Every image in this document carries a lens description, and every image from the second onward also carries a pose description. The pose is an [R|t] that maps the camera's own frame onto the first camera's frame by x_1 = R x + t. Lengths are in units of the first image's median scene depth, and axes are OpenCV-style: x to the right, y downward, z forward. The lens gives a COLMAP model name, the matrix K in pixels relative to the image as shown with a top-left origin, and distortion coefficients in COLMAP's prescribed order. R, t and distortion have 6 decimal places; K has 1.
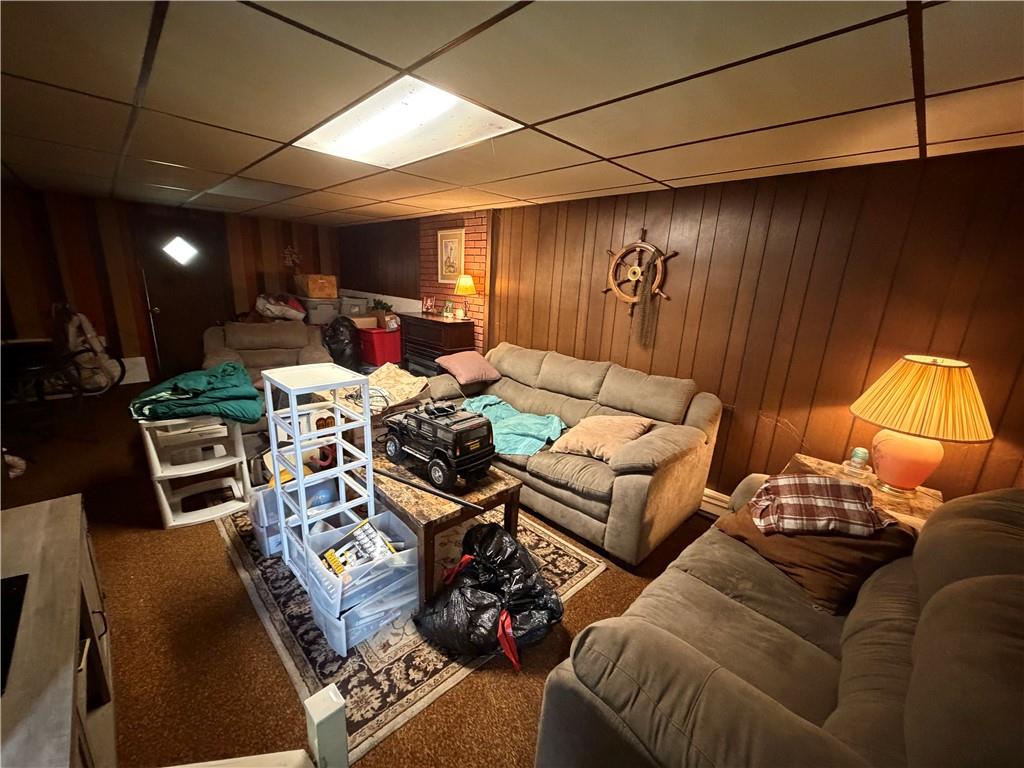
lens RADIAL K [[407.8, 0, 509.3], [0, 407.8, 386.9], [0, 0, 1]] dist [0.001506, -0.000097]
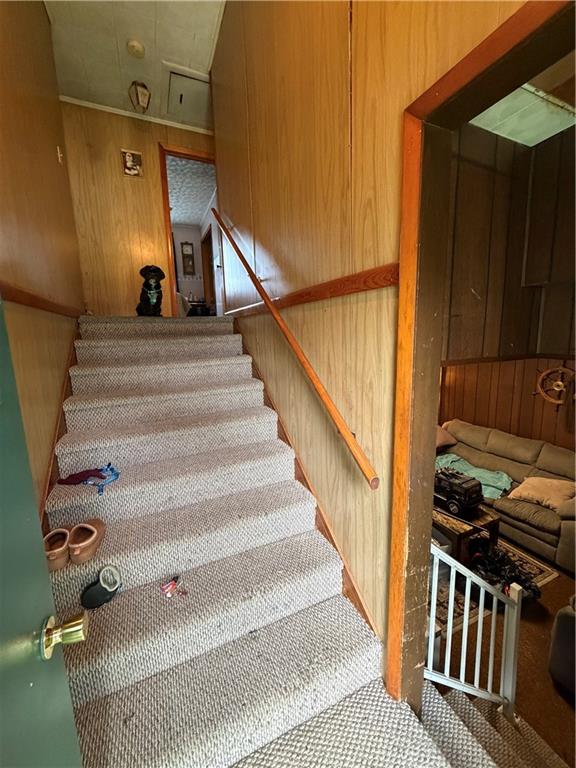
lens RADIAL K [[305.9, 0, 289.7], [0, 305.9, 383.3], [0, 0, 1]] dist [0.001506, -0.000097]
pose [[0.934711, -0.021900, -0.354733, -0.274423], [-0.014715, 0.994859, -0.100194, -0.167770], [0.355103, 0.098872, 0.929584, -0.535917]]
